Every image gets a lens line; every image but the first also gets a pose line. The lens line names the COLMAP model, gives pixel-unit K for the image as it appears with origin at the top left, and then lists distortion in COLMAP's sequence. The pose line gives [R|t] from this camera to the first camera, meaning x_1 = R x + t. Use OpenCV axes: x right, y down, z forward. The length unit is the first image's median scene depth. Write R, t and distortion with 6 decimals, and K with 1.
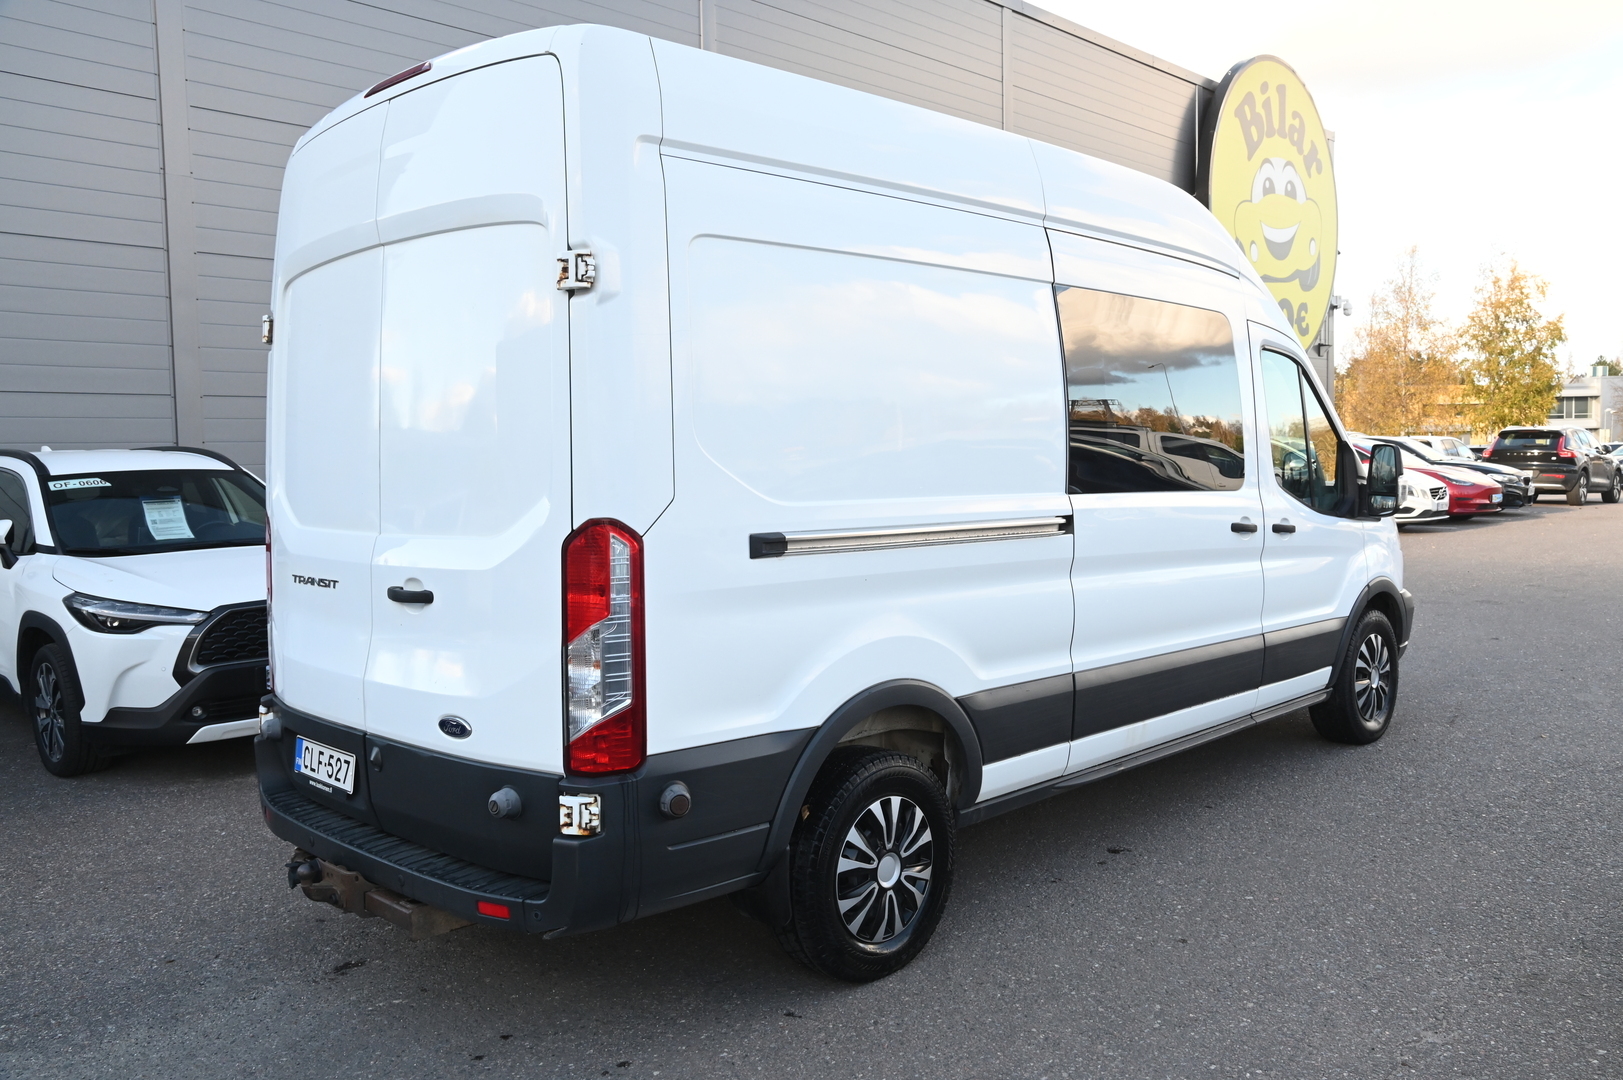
lens RADIAL K [[1296.7, 0, 811.5], [0, 1296.7, 540.0], [0, 0, 1]] dist [-0.081516, 0.134900]
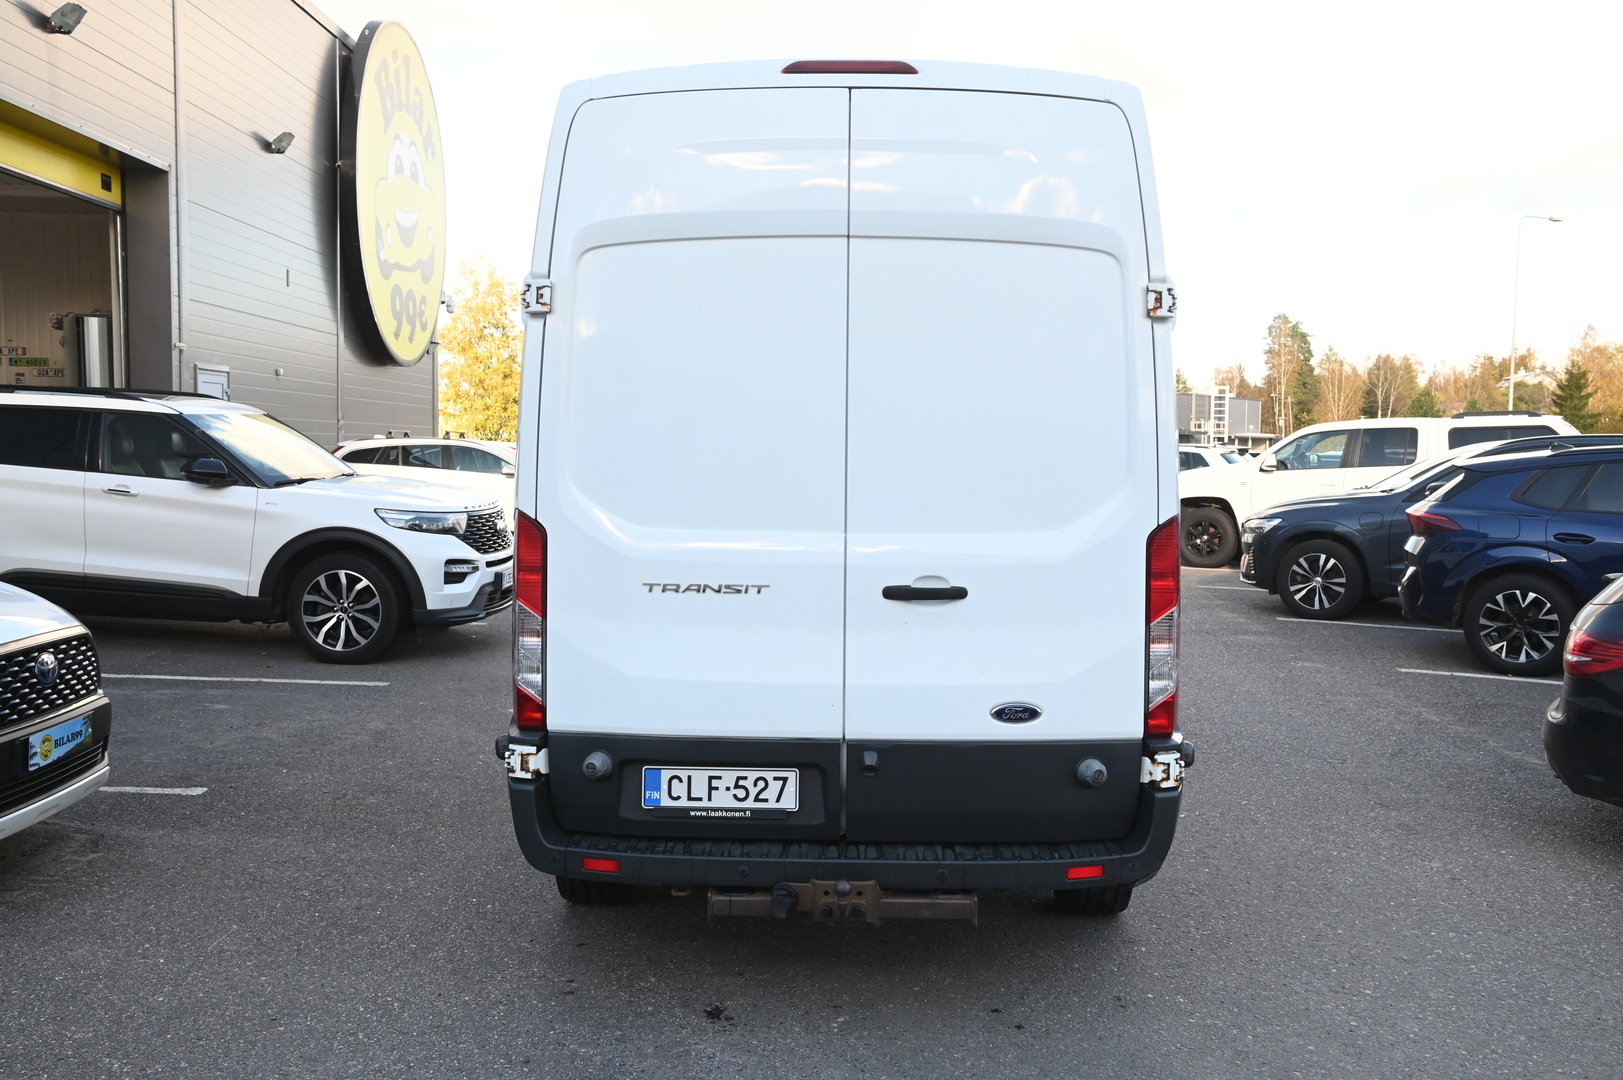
lens RADIAL K [[1554.0, 0, 708.2], [0, 1554.0, 550.2], [0, 0, 1]] dist [0.009197, 0.017698]
pose [[0.734907, -0.015275, 0.677995, -1.116531], [0.019561, 0.999808, 0.001322, 0.003968], [-0.677885, 0.012291, 0.735065, 0.192960]]
